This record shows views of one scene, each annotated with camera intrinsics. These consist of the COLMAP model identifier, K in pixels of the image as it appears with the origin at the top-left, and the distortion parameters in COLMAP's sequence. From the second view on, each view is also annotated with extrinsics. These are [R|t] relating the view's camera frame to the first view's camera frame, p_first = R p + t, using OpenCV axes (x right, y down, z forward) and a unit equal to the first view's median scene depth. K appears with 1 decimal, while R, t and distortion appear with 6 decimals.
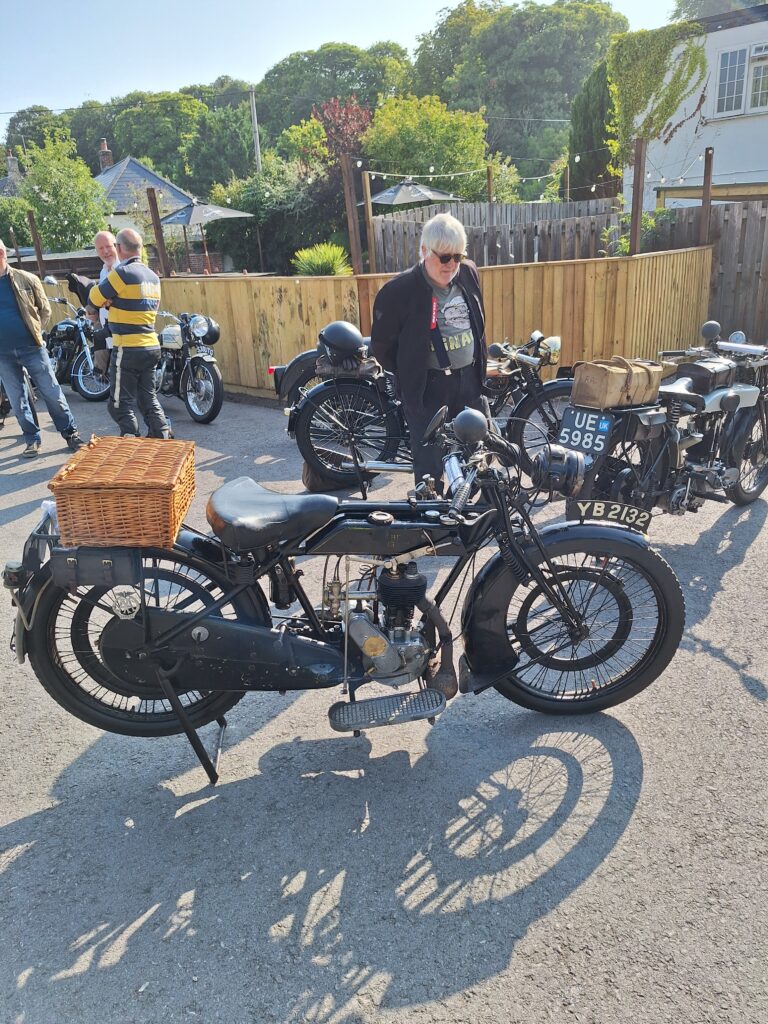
lens RADIAL K [[687.1, 0, 385.5], [0, 687.1, 551.9], [0, 0, 1]] dist [0.078579, -0.076650]
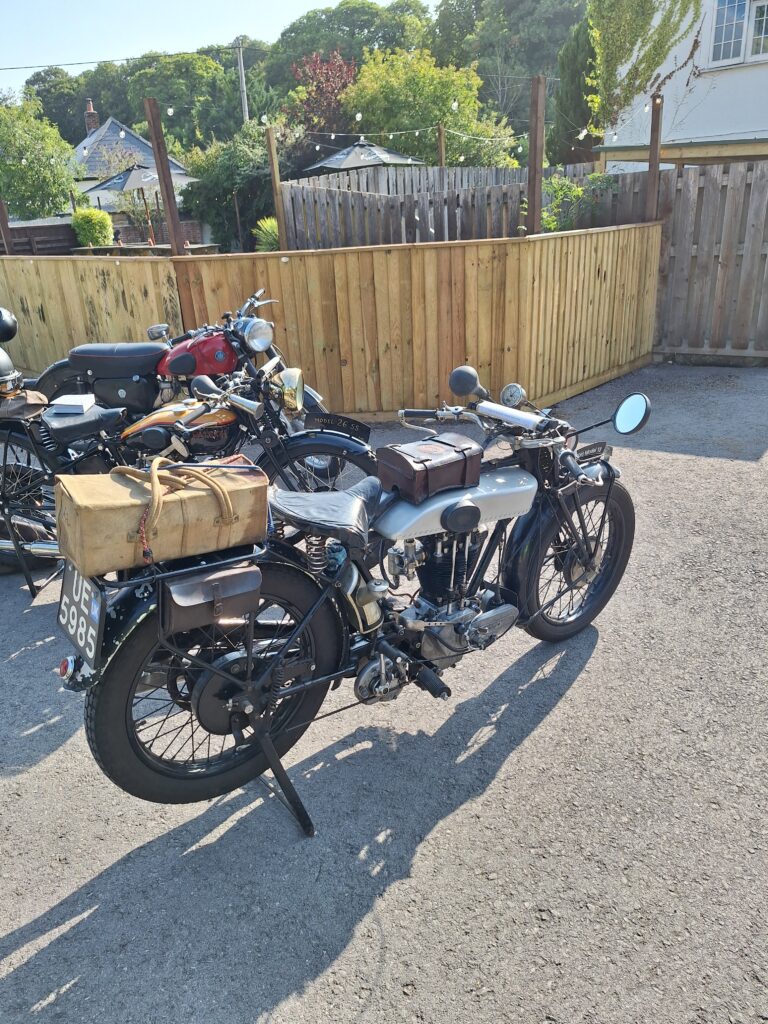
lens RADIAL K [[676.8, 0, 384.0], [0, 676.8, 546.6], [0, 0, 1]] dist [0.058399, -0.050685]
pose [[0.998800, 0.026488, -0.041205, 0.121486], [-0.024854, 0.998903, 0.039684, -0.056833], [0.042211, -0.038612, 0.998362, 0.119122]]
